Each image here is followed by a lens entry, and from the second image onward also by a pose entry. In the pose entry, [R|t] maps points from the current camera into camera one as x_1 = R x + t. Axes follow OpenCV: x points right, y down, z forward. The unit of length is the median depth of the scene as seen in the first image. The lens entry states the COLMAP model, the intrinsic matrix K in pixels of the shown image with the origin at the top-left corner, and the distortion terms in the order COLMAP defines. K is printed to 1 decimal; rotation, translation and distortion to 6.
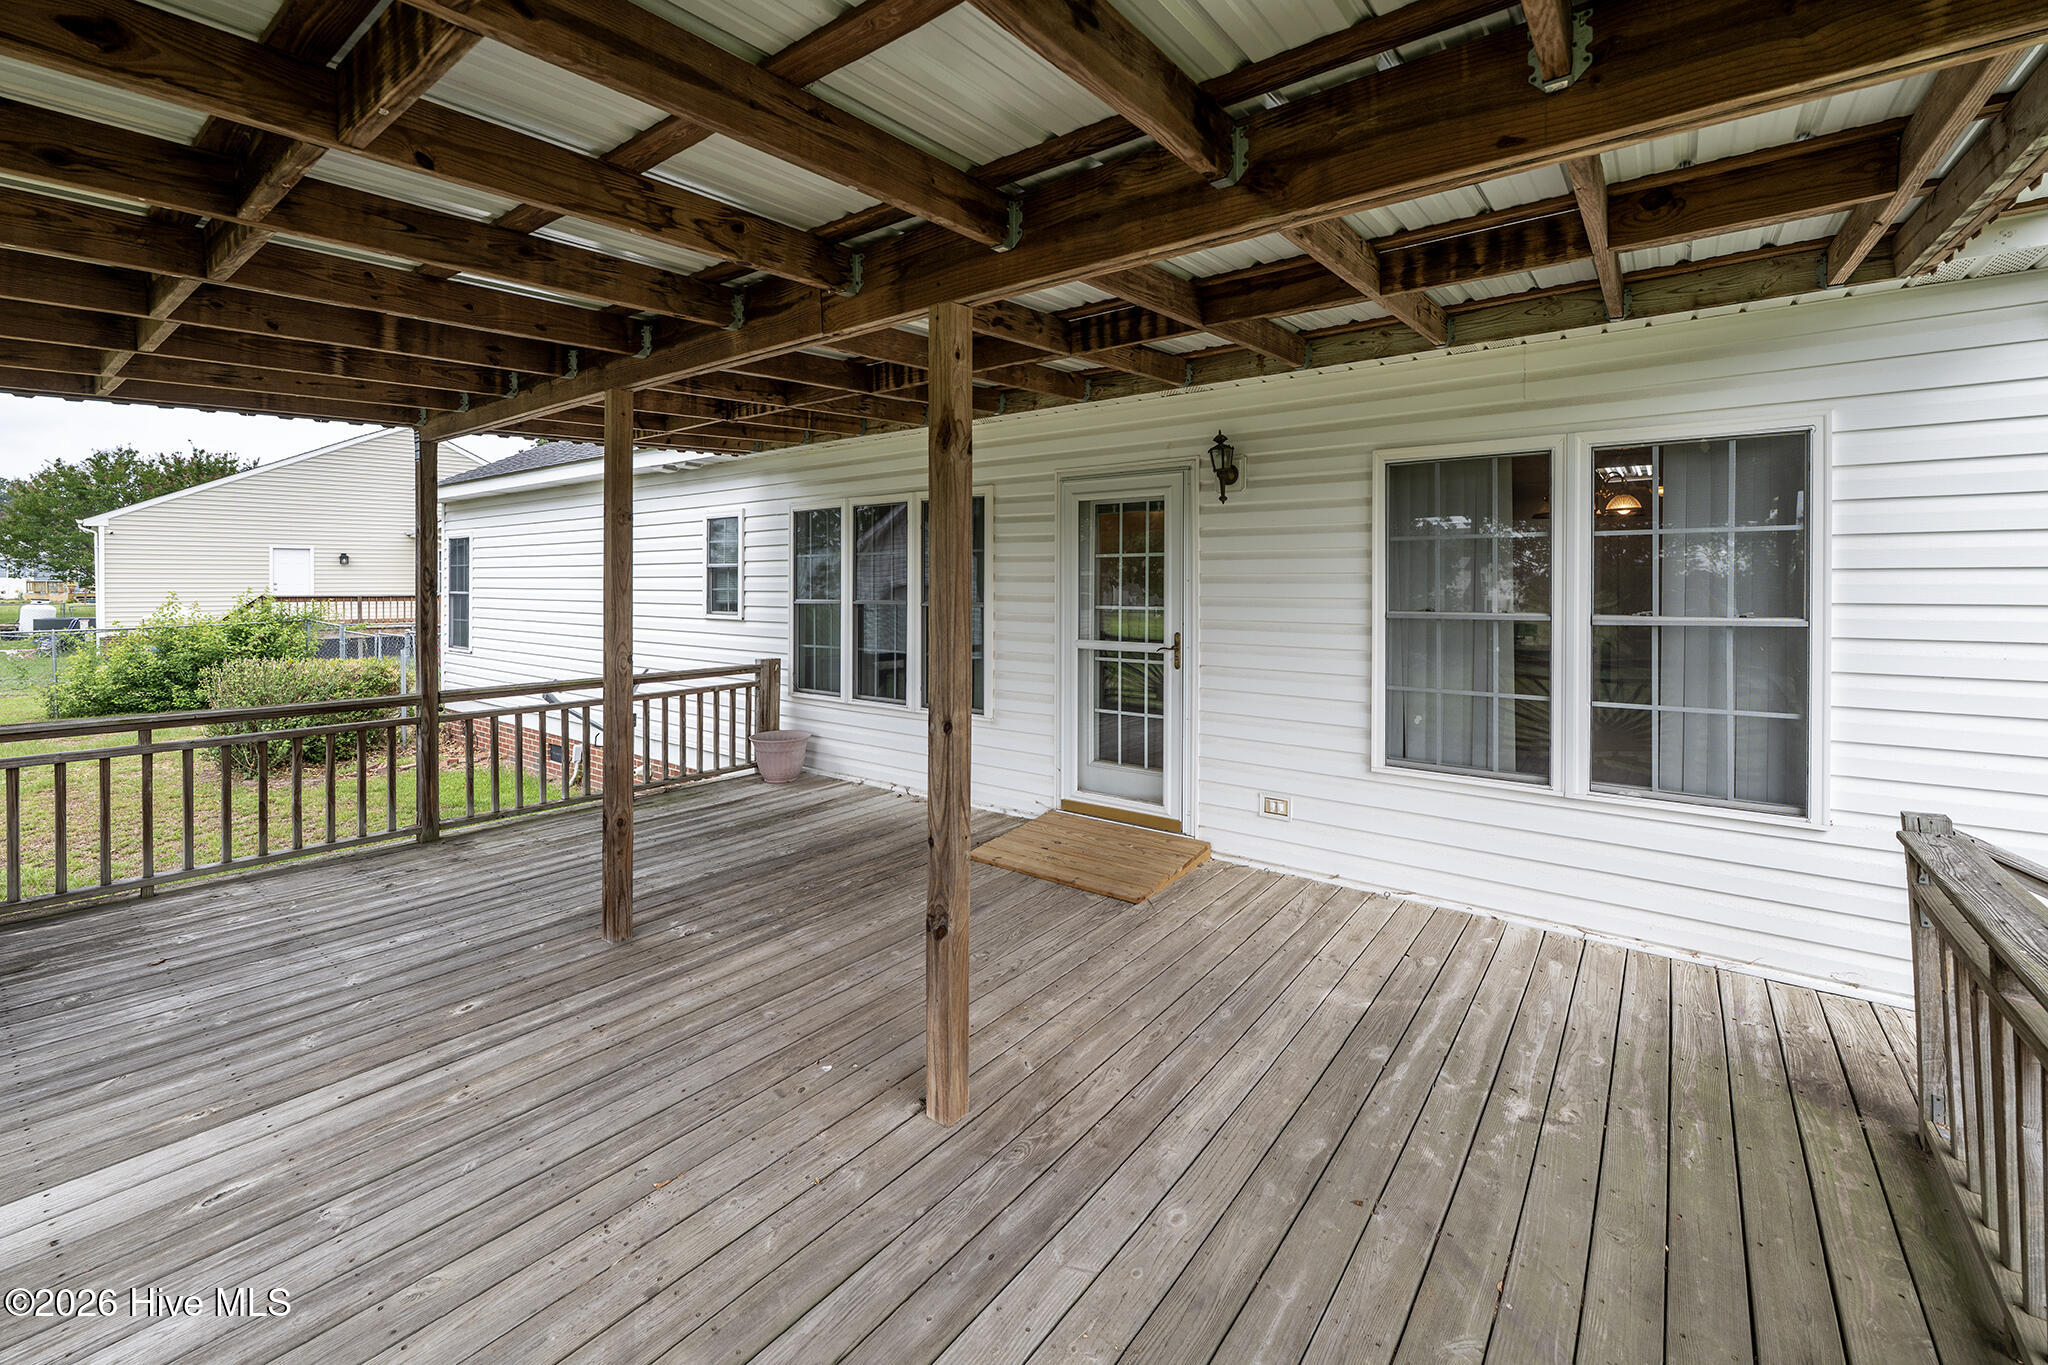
lens RADIAL K [[864.7, 0, 966.8], [0, 864.7, 603.3], [0, 0, 1]] dist [-0.003238, 0.000117]
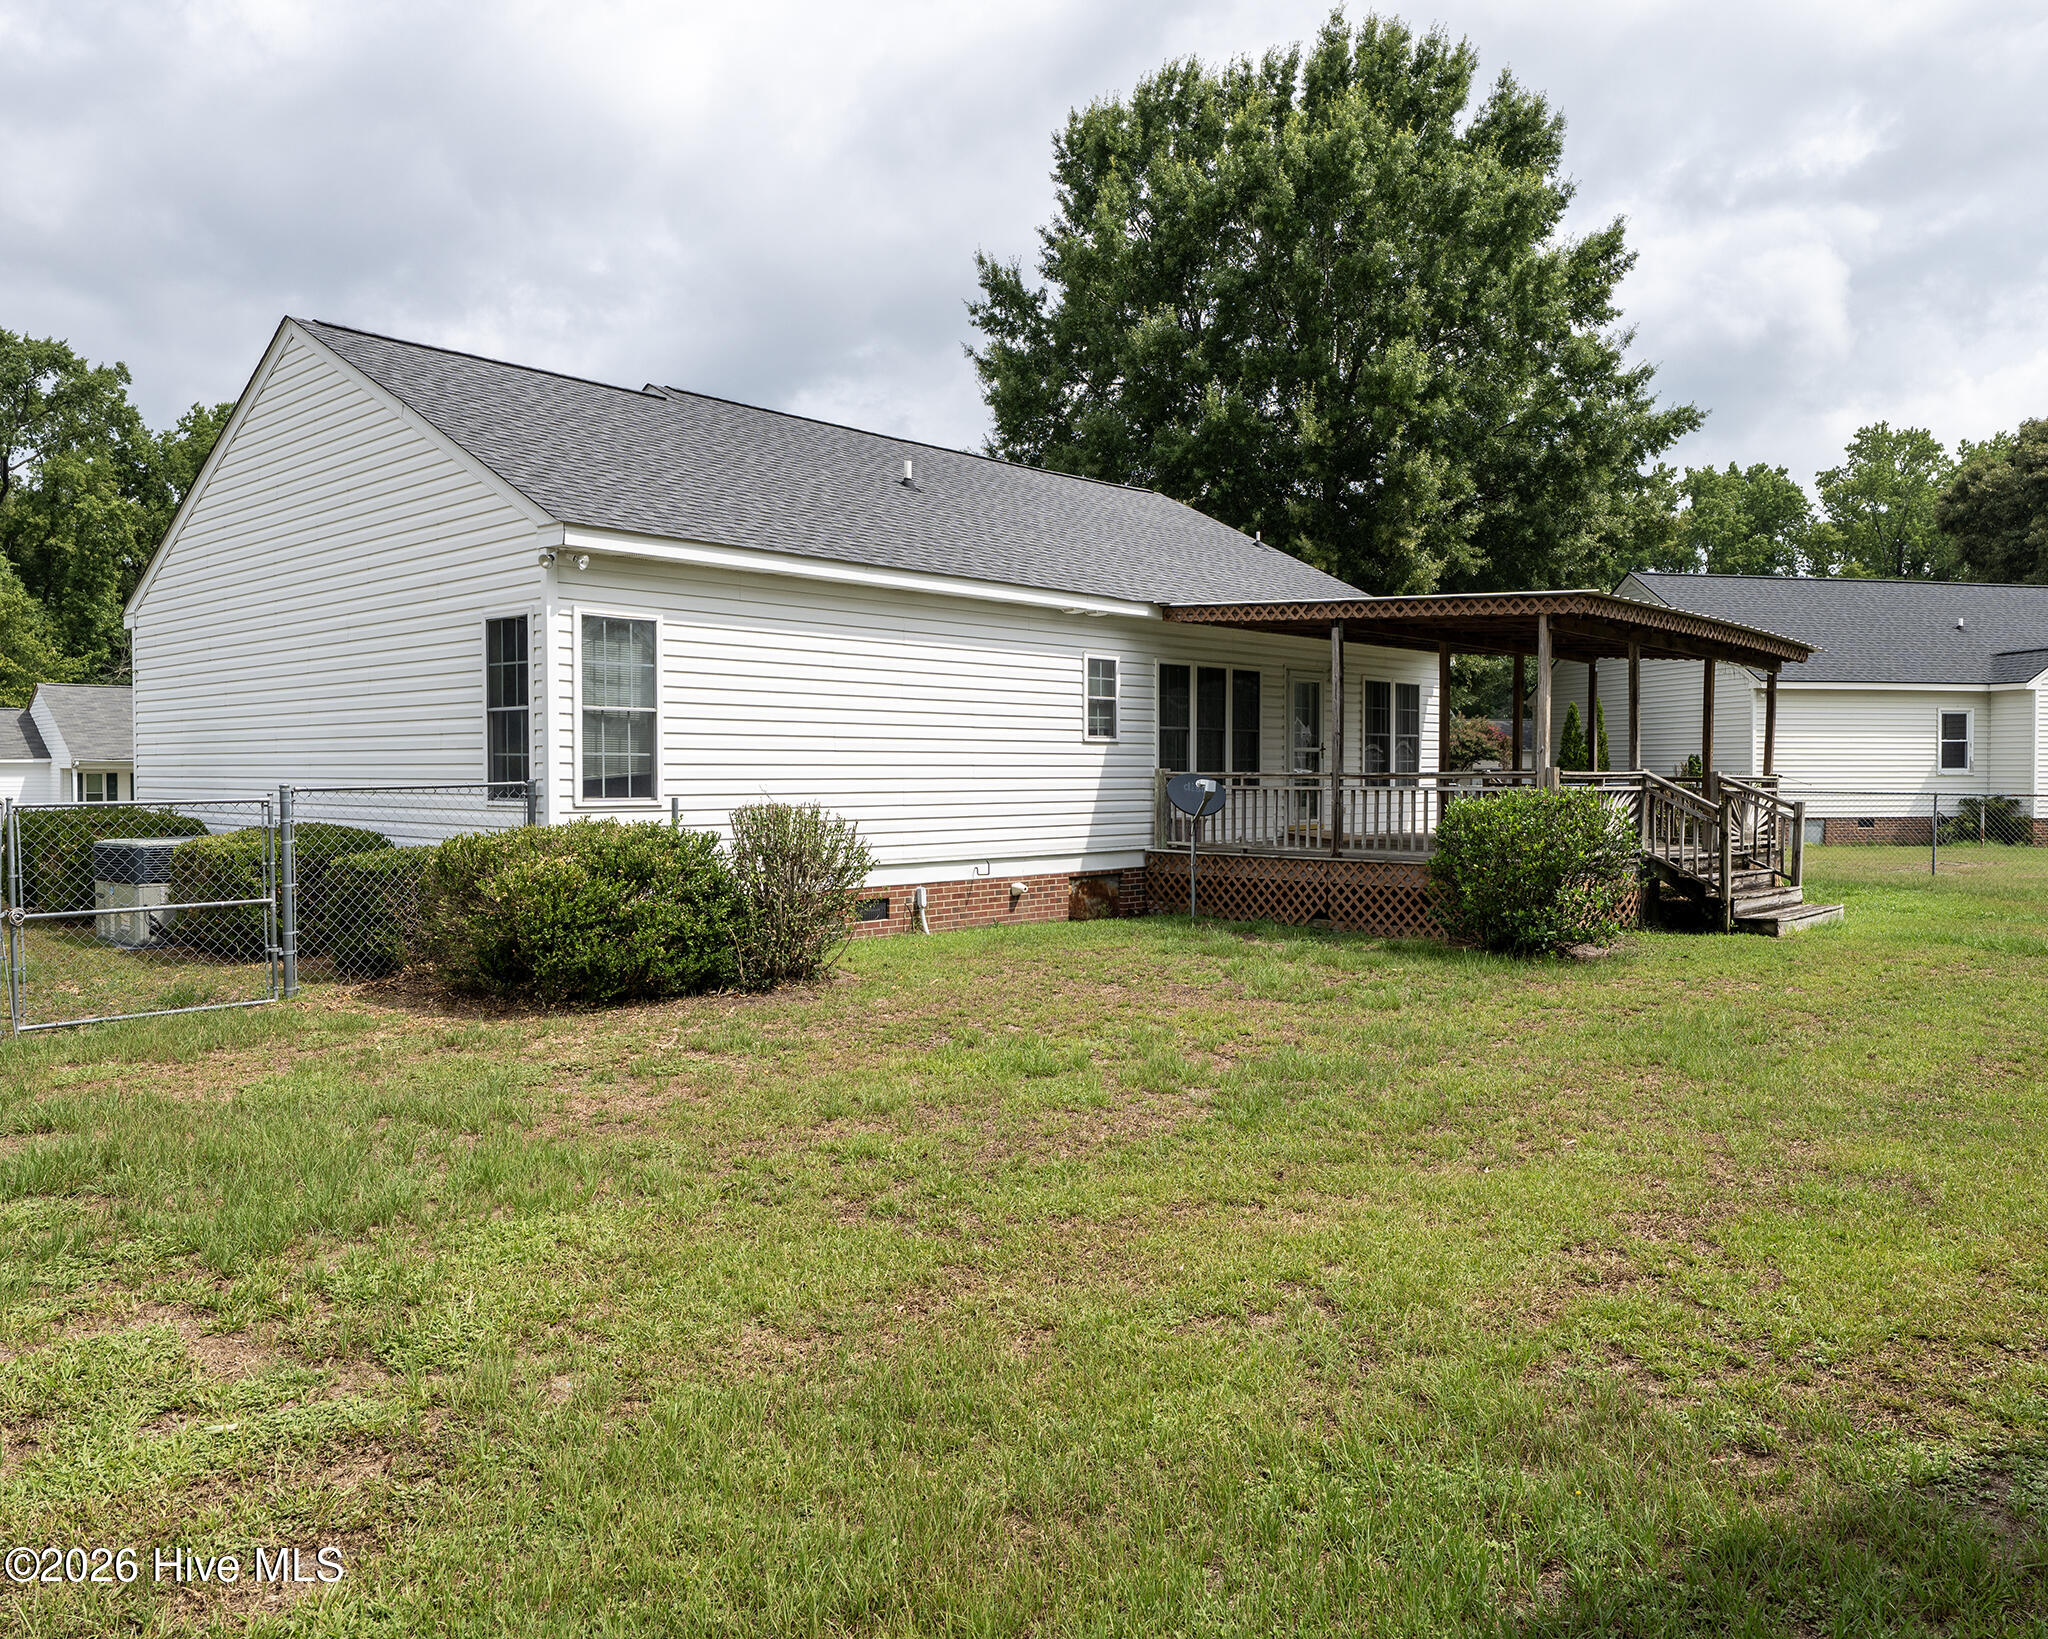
lens RADIAL K [[1492.9, 0, 1018.3], [0, 1492.9, 824.1], [0, 0, 1]] dist [0.002969, 0.002936]
pose [[0.063497, -0.034108, 0.997399, -3.629744], [0.028719, 0.999064, 0.032337, 0.094194], [-0.997569, 0.026591, 0.064417, 1.483821]]
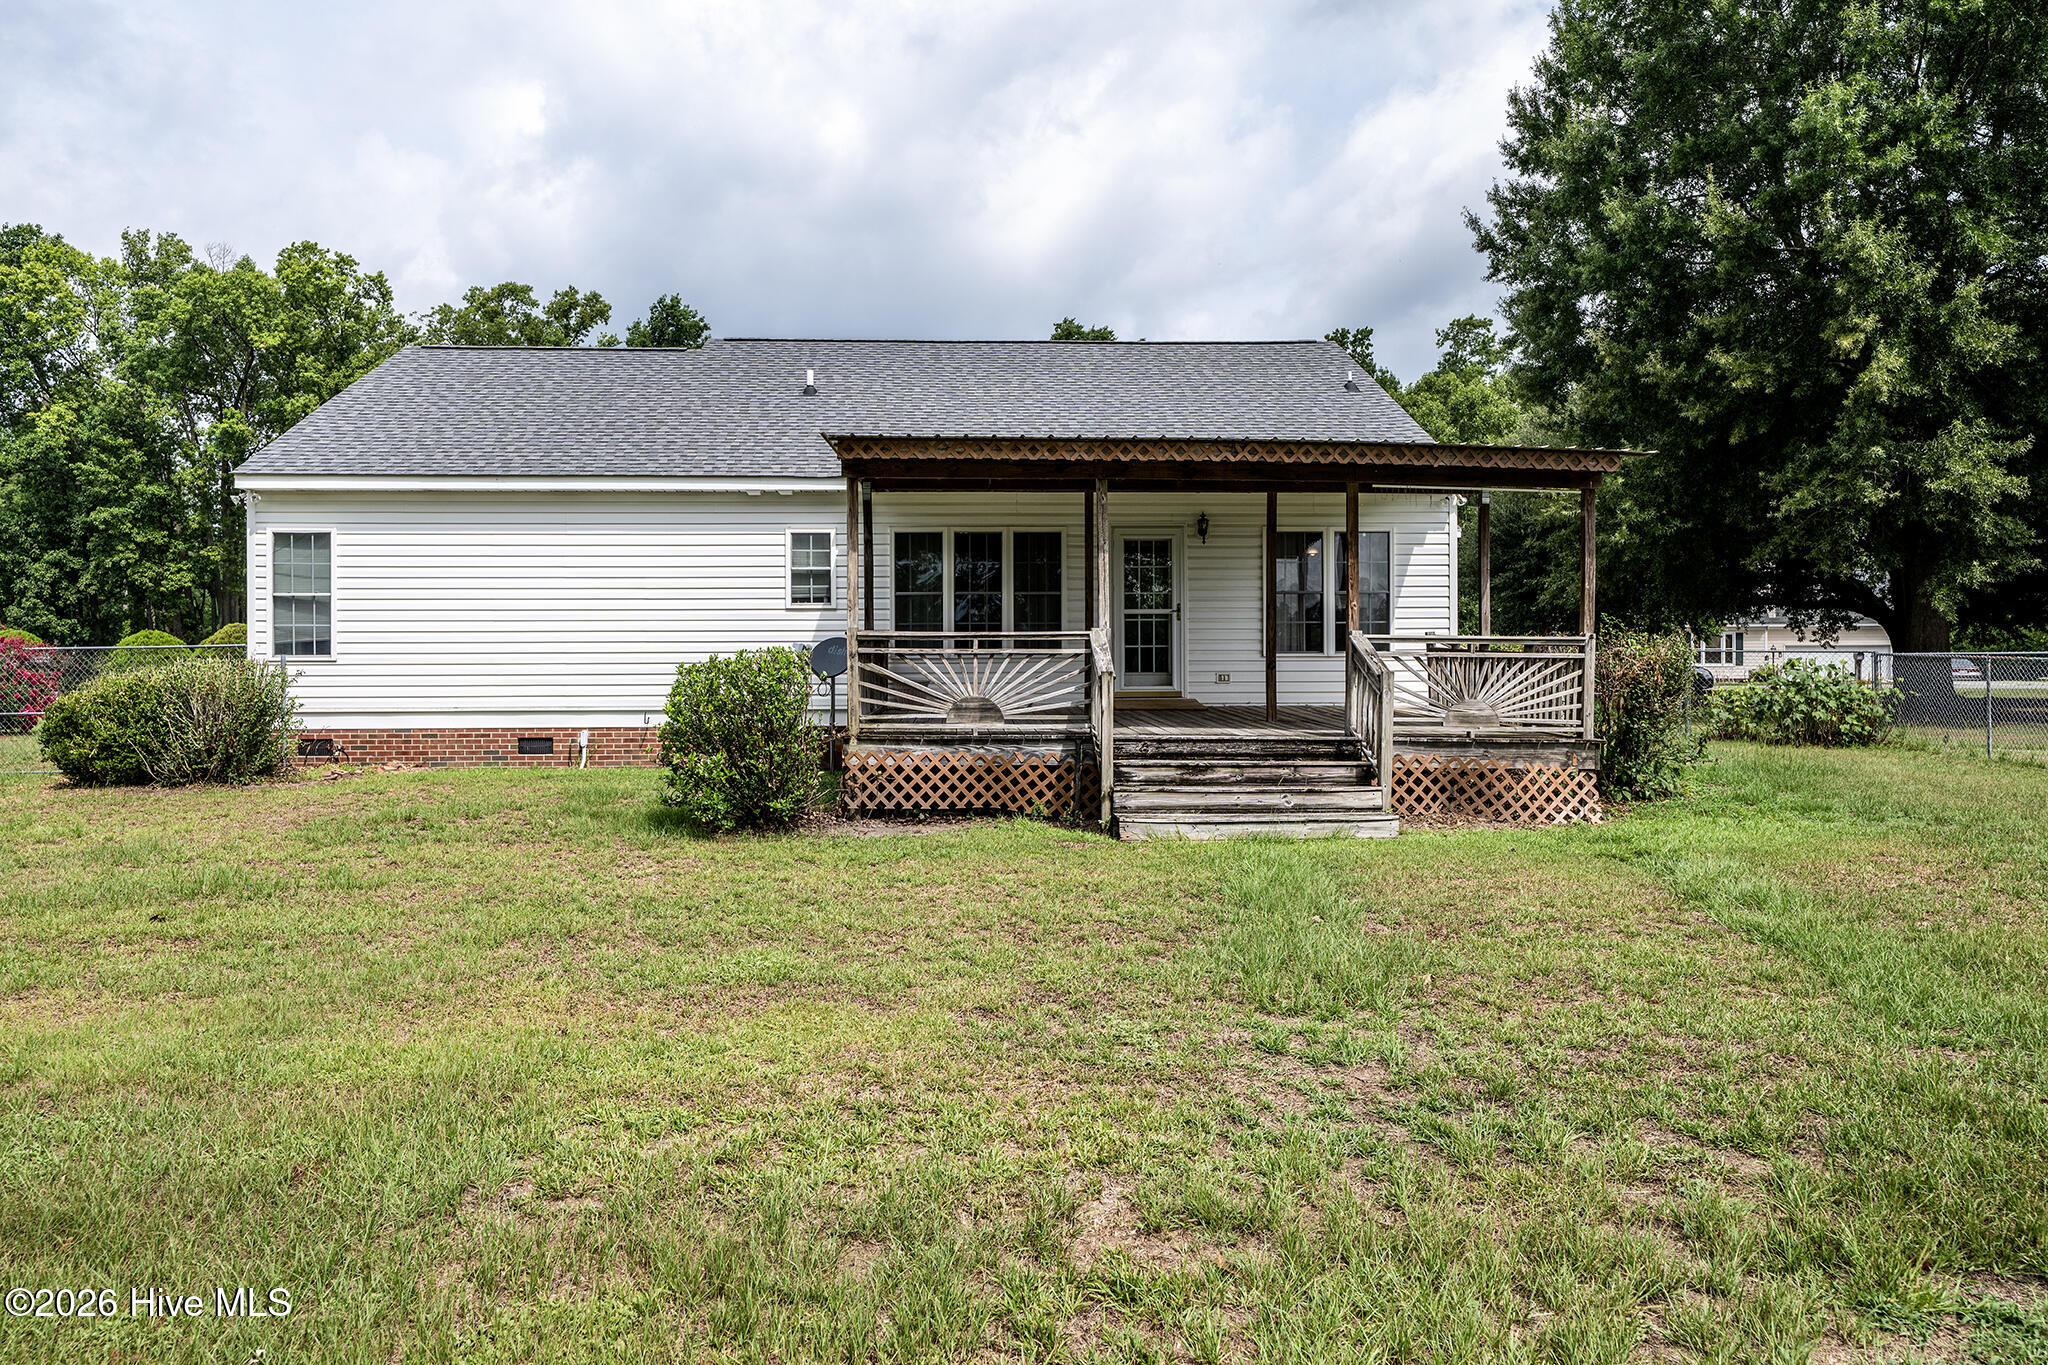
lens RADIAL K [[1367.2, 0, 1000.6], [0, 1367.2, 658.0], [0, 0, 1]] dist [0.007331, -0.004243]
pose [[0.746054, -0.008642, 0.665830, -2.218444], [0.021705, 0.999700, -0.011344, 0.187907], [-0.665532, 0.022915, 0.746018, -1.162809]]
